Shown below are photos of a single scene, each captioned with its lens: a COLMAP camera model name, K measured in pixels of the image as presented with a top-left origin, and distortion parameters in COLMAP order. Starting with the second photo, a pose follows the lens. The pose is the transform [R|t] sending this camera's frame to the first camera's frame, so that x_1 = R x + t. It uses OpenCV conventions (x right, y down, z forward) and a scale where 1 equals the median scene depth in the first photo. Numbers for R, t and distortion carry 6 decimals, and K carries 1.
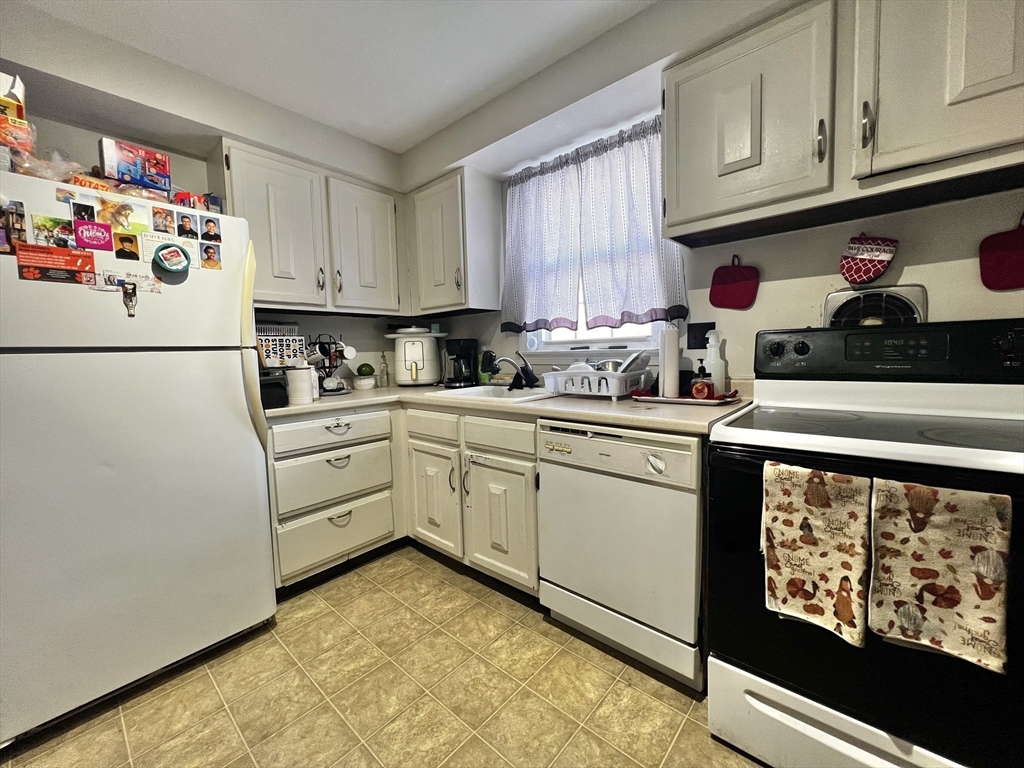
lens RADIAL K [[411.5, 0, 512.2], [0, 411.5, 380.5], [0, 0, 1]] dist [0.000075, 0.000013]
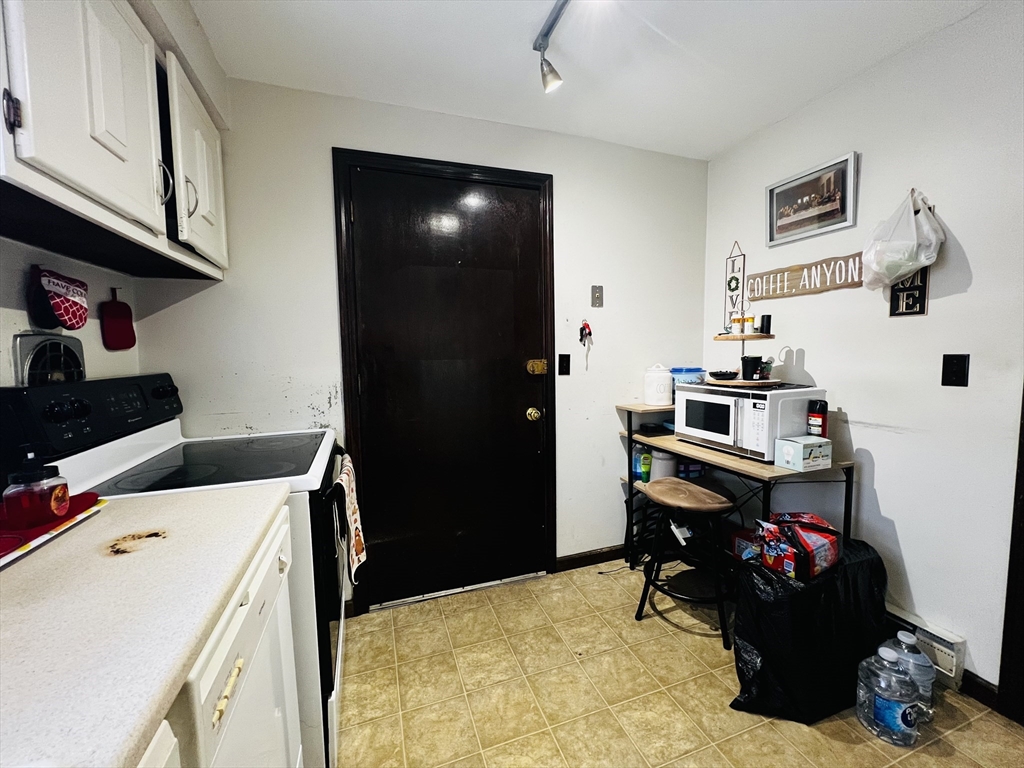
lens RADIAL K [[411.5, 0, 512.3], [0, 411.5, 382.6], [0, 0, 1]] dist [0.000075, 0.000013]
pose [[-0.874848, 0.003445, 0.484385, -0.143202], [0.070481, 0.990238, 0.120252, -0.201657], [-0.479243, 0.139343, -0.866551, 1.905109]]
